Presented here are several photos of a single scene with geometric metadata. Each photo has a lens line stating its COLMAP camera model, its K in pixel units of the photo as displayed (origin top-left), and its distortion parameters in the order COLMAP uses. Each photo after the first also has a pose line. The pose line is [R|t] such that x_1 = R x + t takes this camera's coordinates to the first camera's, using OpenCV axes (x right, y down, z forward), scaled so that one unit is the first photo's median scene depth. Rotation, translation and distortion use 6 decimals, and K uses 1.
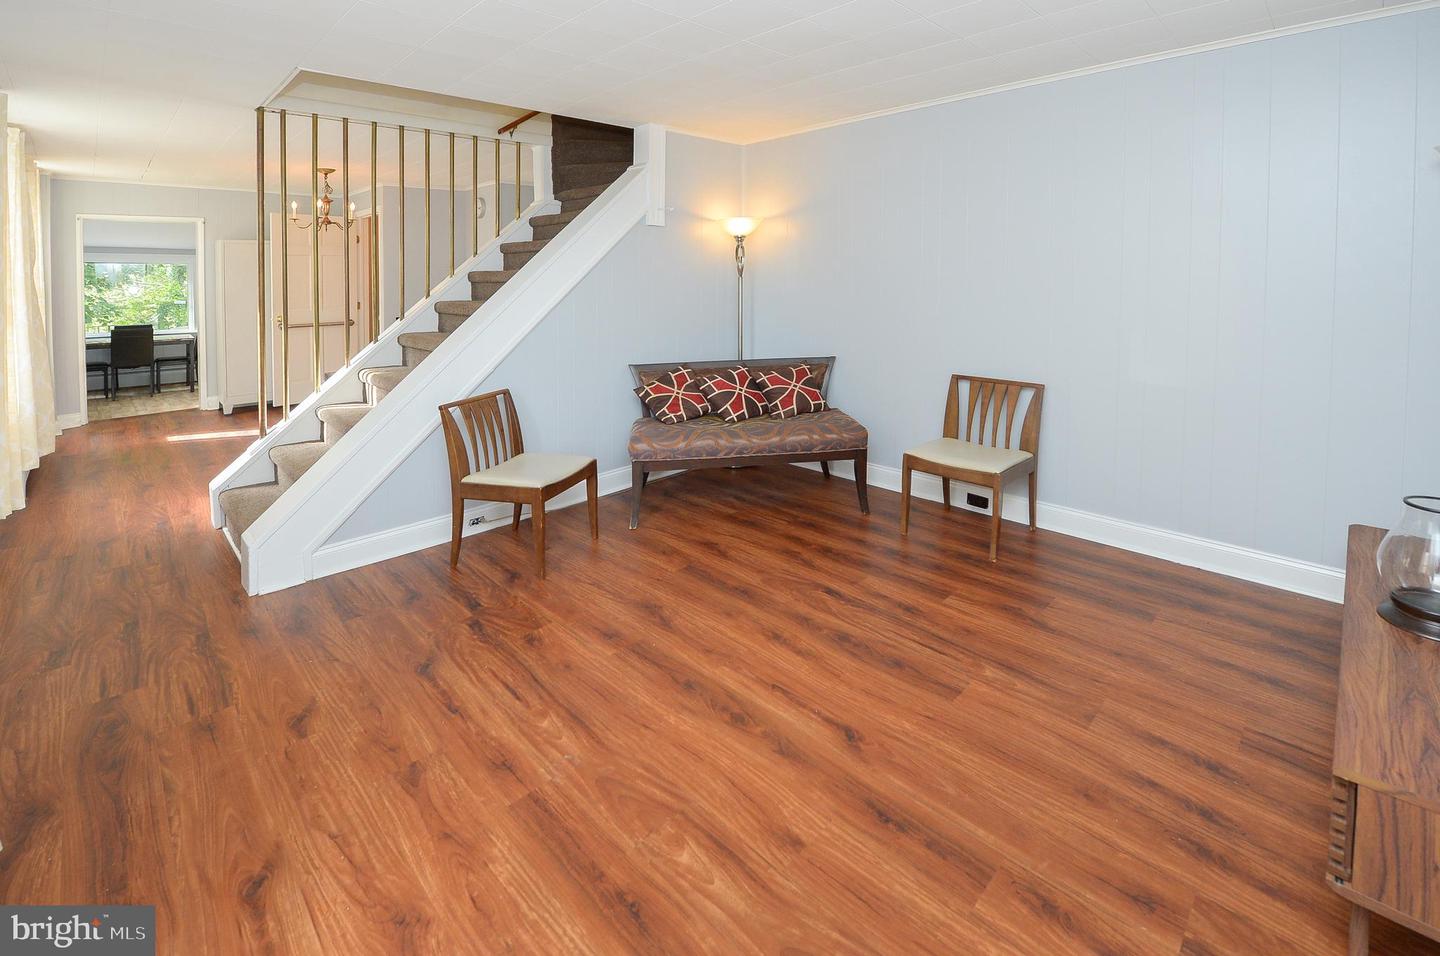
lens RADIAL K [[616.0, 0, 716.9], [0, 616.0, 469.9], [0, 0, 1]] dist [-0.001052, -0.000035]
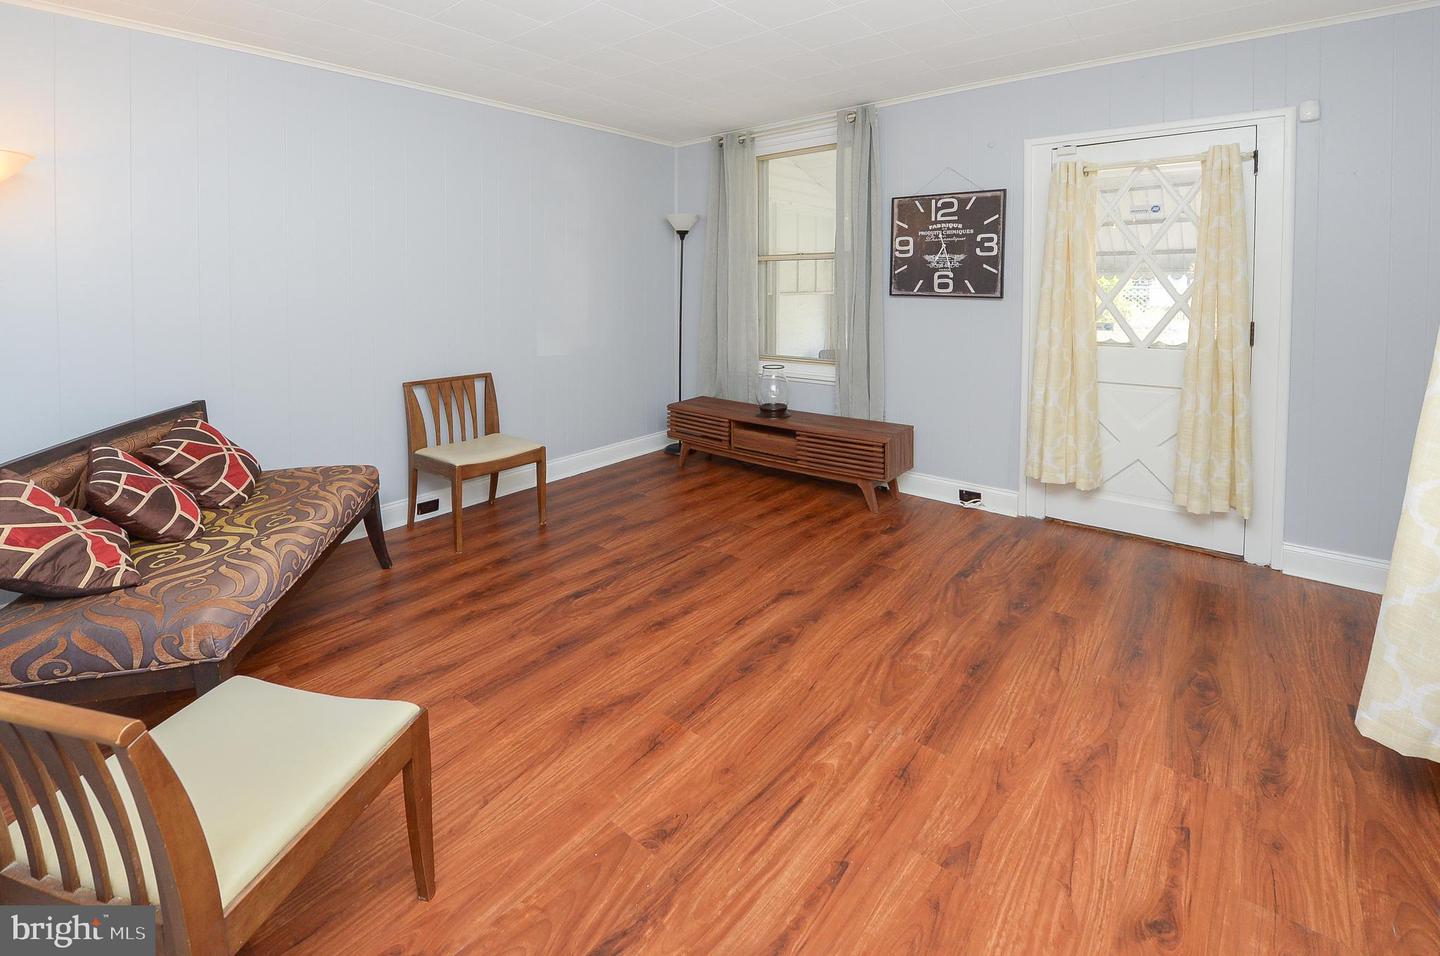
lens RADIAL K [[636.9, 0, 714.0], [0, 636.9, 426.1], [0, 0, 1]] dist [-0.001573, -0.000768]
pose [[-0.105196, -0.210665, 0.971882, -1.023843], [0.309287, 0.921905, 0.233309, -0.290669], [-0.945133, 0.325133, -0.031824, 1.010903]]
